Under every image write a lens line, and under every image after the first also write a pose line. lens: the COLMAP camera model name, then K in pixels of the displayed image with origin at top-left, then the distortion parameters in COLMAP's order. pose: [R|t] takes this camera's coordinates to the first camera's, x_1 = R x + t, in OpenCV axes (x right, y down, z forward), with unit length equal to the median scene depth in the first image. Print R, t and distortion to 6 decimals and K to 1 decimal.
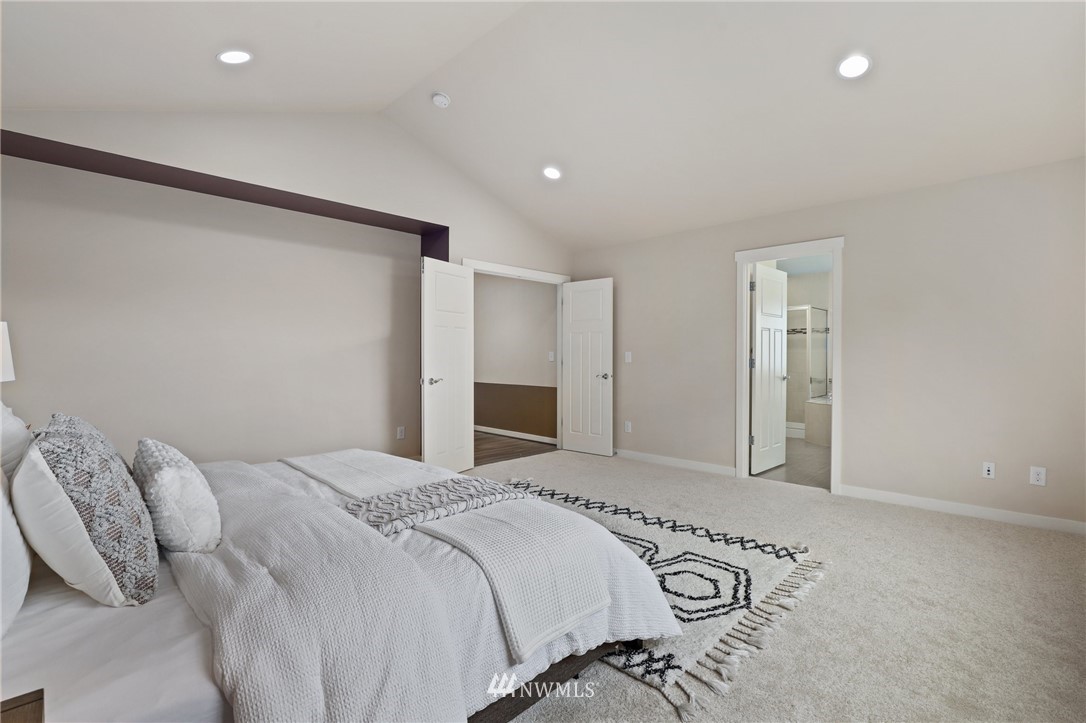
lens RADIAL K [[499.8, 0, 554.5], [0, 499.8, 362.6], [0, 0, 1]] dist [-0.037692, 0.008073]
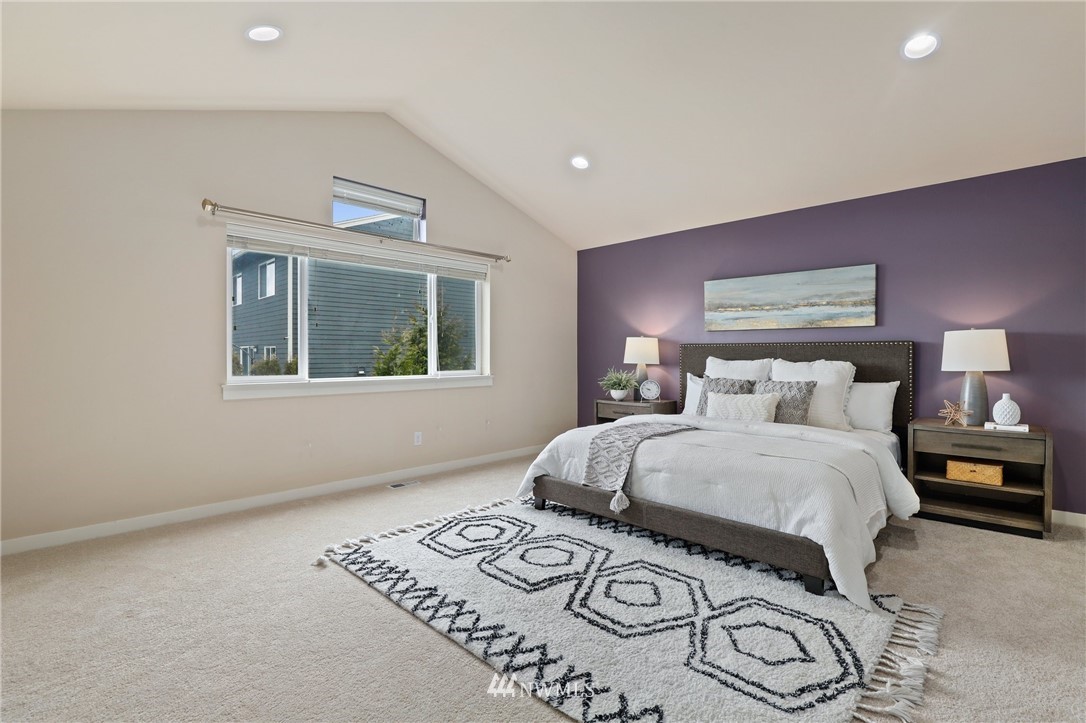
lens RADIAL K [[499.8, 0, 554.5], [0, 499.8, 362.6], [0, 0, 1]] dist [-0.037692, 0.008073]
pose [[-0.999998, 0.000849, -0.001609, 0.072324], [0.000798, 0.999506, 0.031430, -0.023856], [0.001635, 0.031428, -0.999505, 1.945670]]
